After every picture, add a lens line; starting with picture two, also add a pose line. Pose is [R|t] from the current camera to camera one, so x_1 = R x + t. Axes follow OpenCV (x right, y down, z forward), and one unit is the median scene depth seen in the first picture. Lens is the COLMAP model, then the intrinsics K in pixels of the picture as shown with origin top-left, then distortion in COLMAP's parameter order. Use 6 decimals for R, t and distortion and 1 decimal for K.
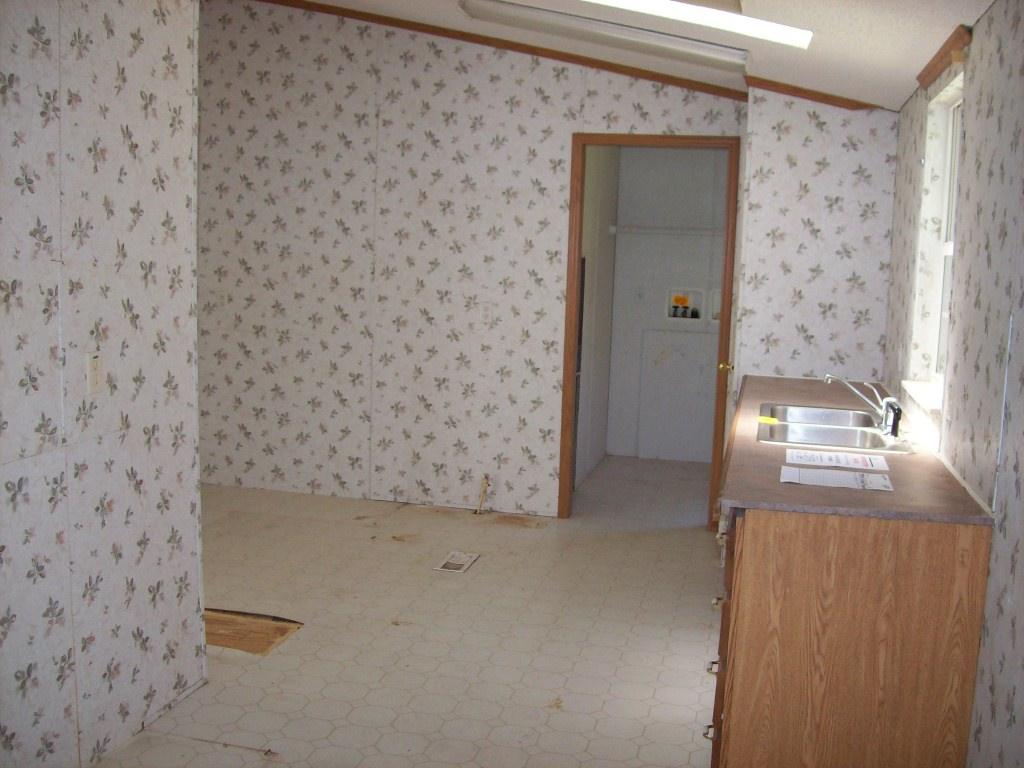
lens RADIAL K [[1083.4, 0, 512.1], [0, 1083.4, 381.0], [0, 0, 1]] dist [-0.109949, 0.000000]
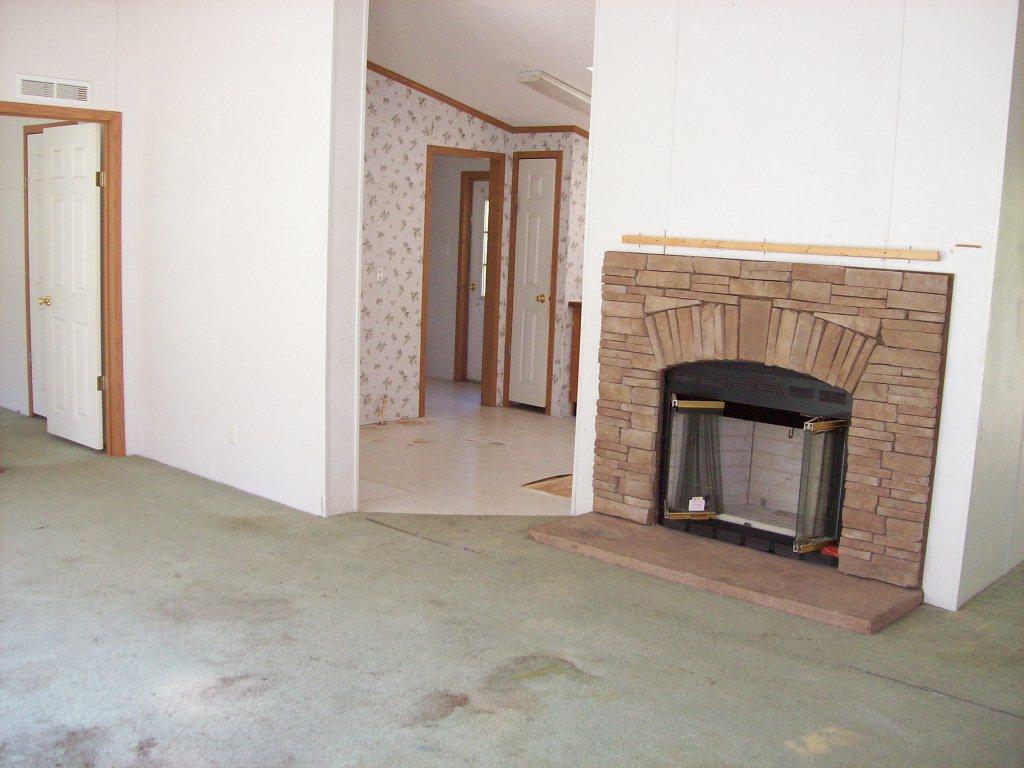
lens RADIAL K [[1083.4, 0, 512.0], [0, 1083.4, 385.2], [0, 0, 1]] dist [-0.109949, 0.000000]
pose [[0.489677, -0.144824, 0.859792, -1.149957], [0.083869, 0.989360, 0.118882, -0.075429], [-0.867861, 0.013896, 0.496613, 0.200740]]
